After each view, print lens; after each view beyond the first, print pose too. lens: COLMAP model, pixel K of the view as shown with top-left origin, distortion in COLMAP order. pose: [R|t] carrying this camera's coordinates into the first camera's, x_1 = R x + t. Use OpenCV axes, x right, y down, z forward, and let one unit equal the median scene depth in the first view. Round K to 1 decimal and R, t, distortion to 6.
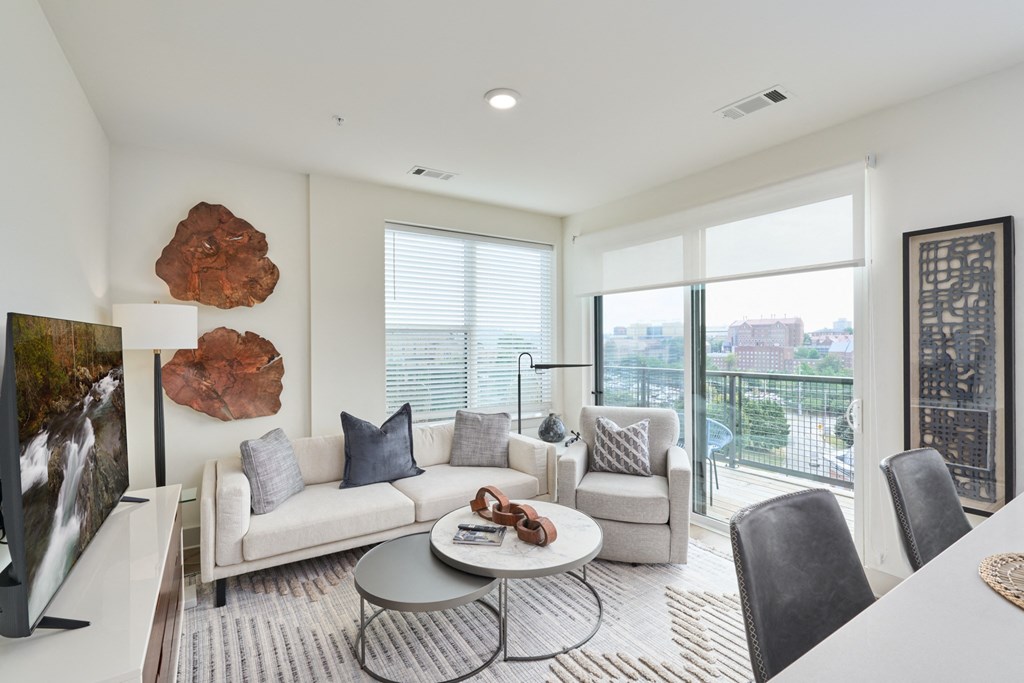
lens RADIAL K [[468.1, 0, 513.8], [0, 468.1, 343.3], [0, 0, 1]] dist [0.000269, 0.000060]
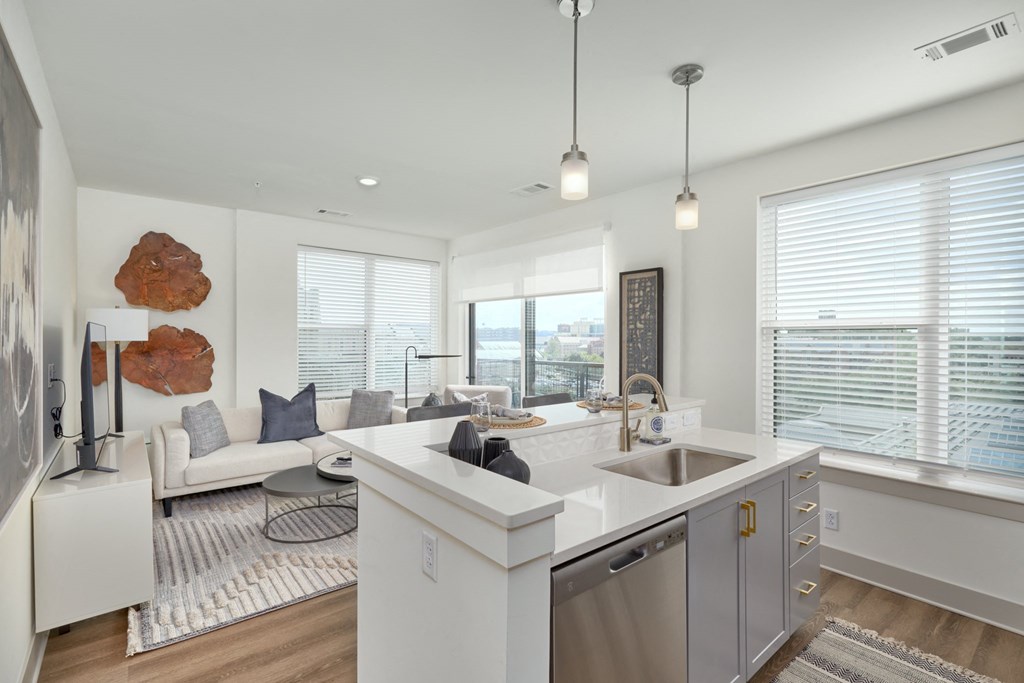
lens RADIAL K [[468.1, 0, 510.8], [0, 468.1, 340.4], [0, 0, 1]] dist [0.000269, 0.000060]
pose [[0.993429, 0.006907, 0.114245, 0.200072], [-0.006846, 0.999976, -0.000922, 0.003750], [-0.114249, 0.000134, 0.993452, -0.433170]]
